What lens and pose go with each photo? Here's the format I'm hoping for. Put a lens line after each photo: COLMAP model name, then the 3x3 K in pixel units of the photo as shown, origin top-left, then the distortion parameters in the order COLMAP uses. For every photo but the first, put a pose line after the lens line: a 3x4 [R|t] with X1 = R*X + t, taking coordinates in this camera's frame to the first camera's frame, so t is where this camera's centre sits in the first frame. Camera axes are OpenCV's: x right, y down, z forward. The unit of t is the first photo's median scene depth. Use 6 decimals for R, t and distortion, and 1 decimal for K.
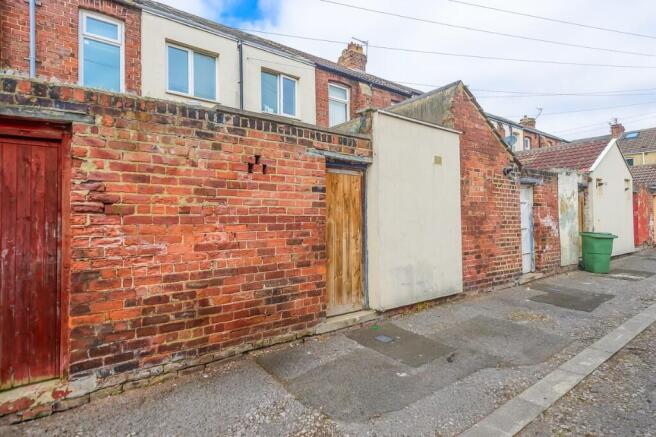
lens RADIAL K [[350.5, 0, 327.6], [0, 350.5, 215.0], [0, 0, 1]] dist [0.013209, -0.003918]
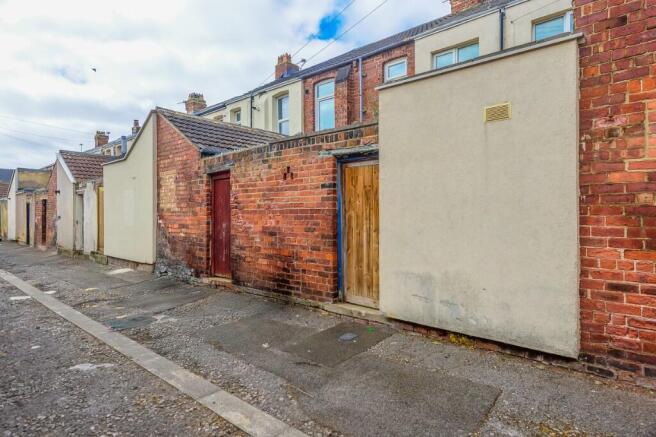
lens RADIAL K [[350.5, 0, 327.9], [0, 350.5, 218.6], [0, 0, 1]] dist [0.013209, -0.003918]
pose [[0.209959, 0.025212, -0.977385, 1.142020], [0.015881, 0.999448, 0.029192, 0.000934], [0.977581, -0.021651, 0.209442, 0.794400]]
